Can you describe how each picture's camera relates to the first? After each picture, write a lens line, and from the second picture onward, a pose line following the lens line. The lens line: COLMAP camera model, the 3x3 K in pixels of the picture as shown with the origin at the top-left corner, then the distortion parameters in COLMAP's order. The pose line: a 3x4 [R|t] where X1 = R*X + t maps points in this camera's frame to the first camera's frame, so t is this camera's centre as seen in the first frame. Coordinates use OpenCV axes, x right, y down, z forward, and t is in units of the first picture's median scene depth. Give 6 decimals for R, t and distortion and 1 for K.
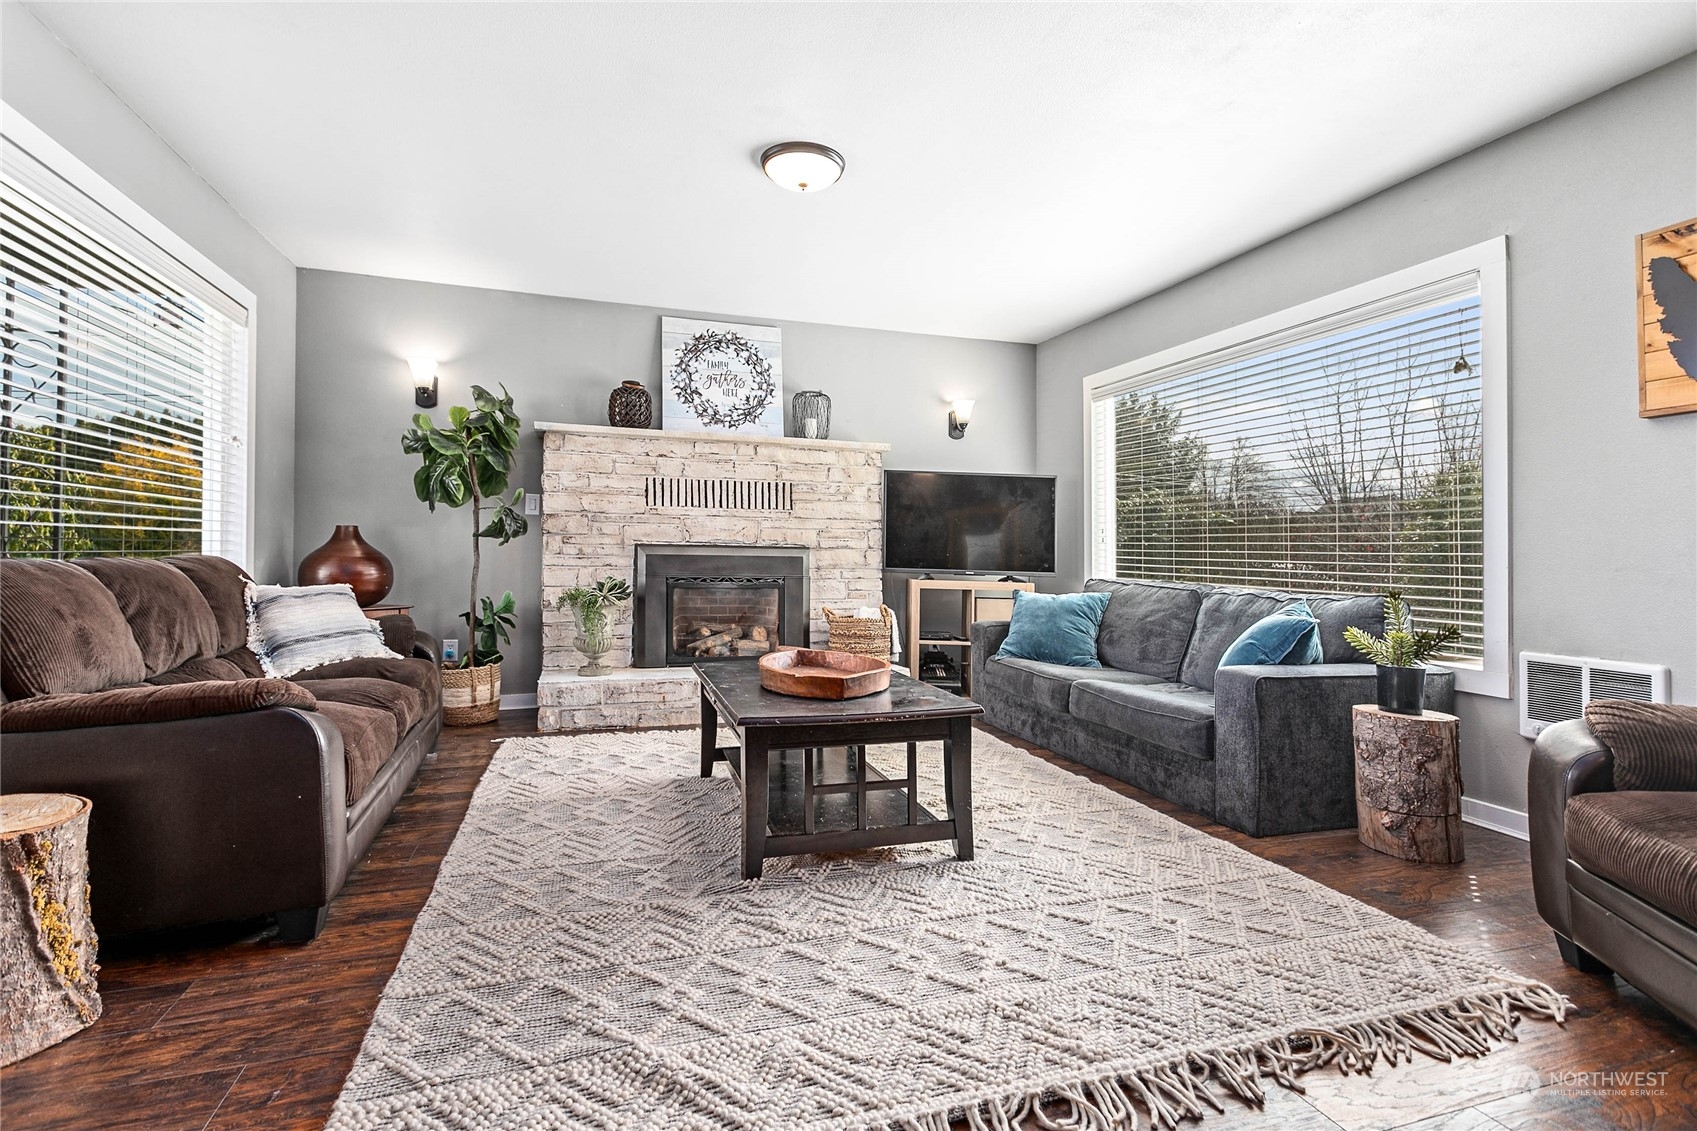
lens RADIAL K [[802.0, 0, 858.1], [0, 802.0, 545.3], [0, 0, 1]] dist [0.002264, 0.000673]
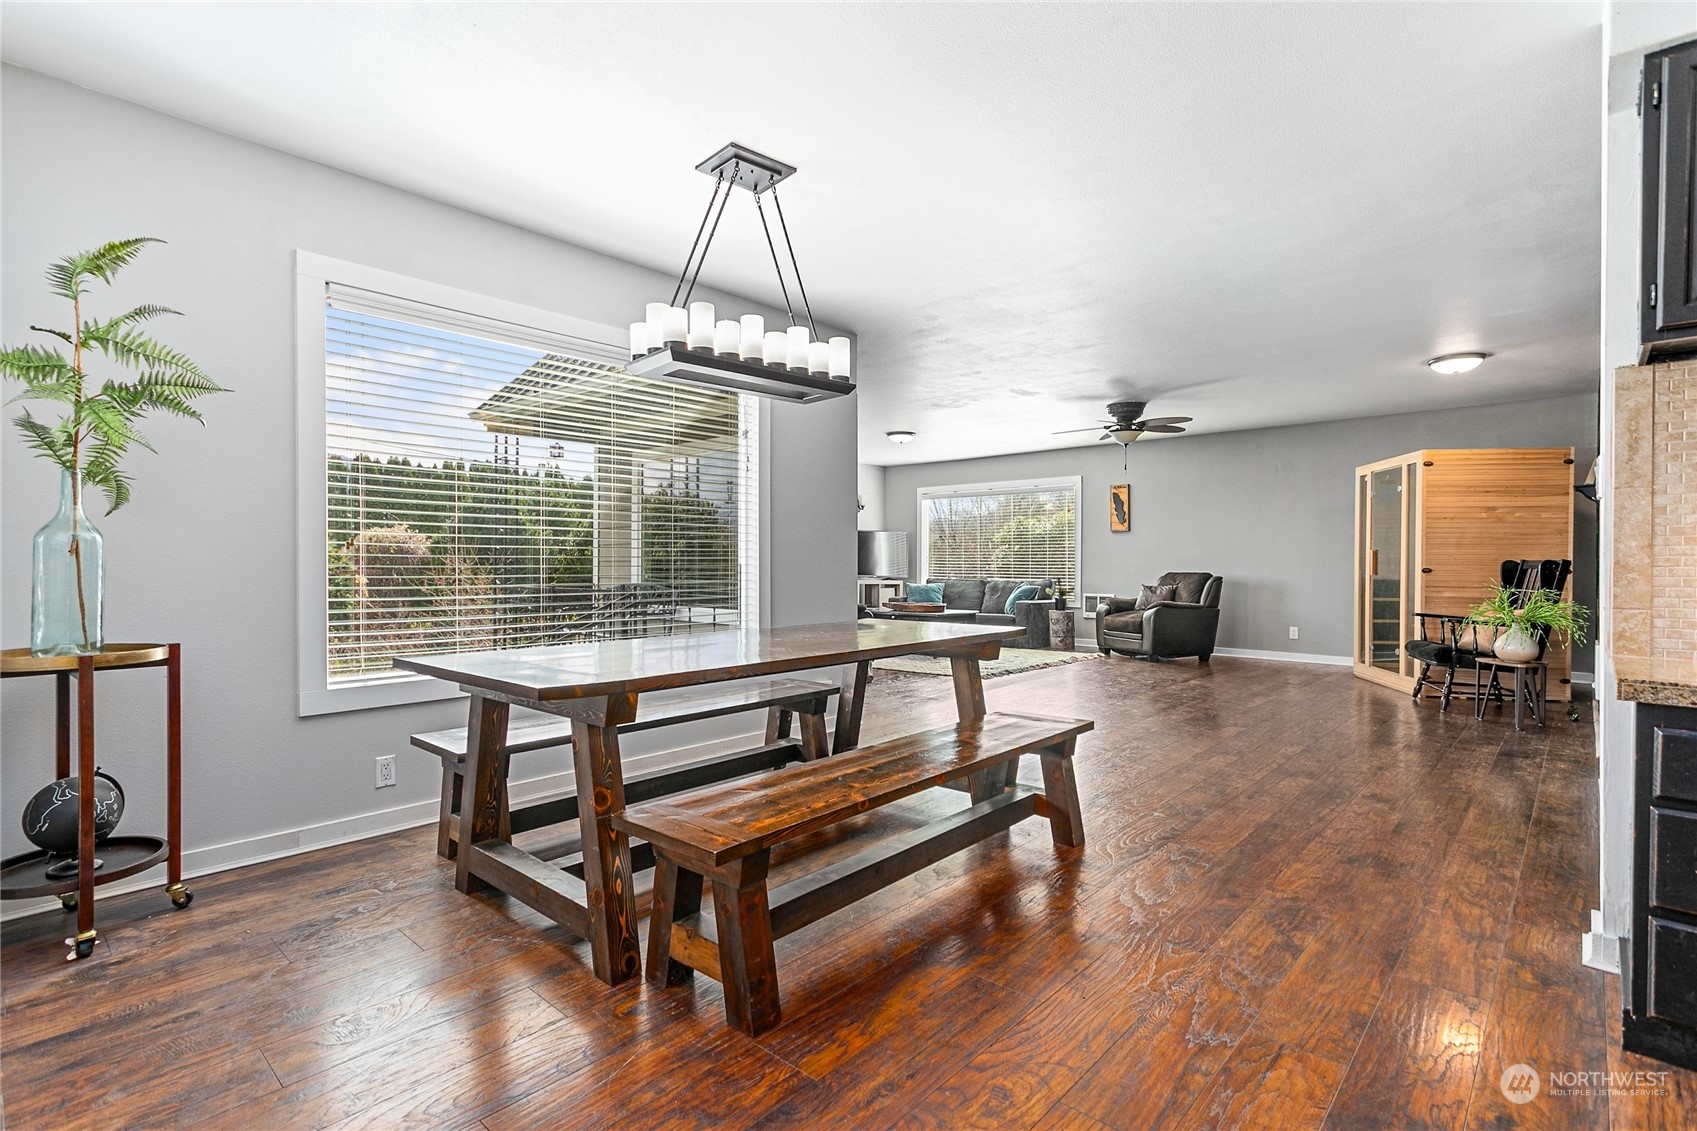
lens RADIAL K [[807.0, 0, 848.5], [0, 807.0, 565.5], [0, 0, 1]] dist [0.003091, 0.000967]
pose [[0.879927, -0.010166, 0.475000, -1.050530], [0.005418, 0.999921, 0.011364, -0.023490], [-0.475077, -0.007426, 0.879913, -0.969757]]
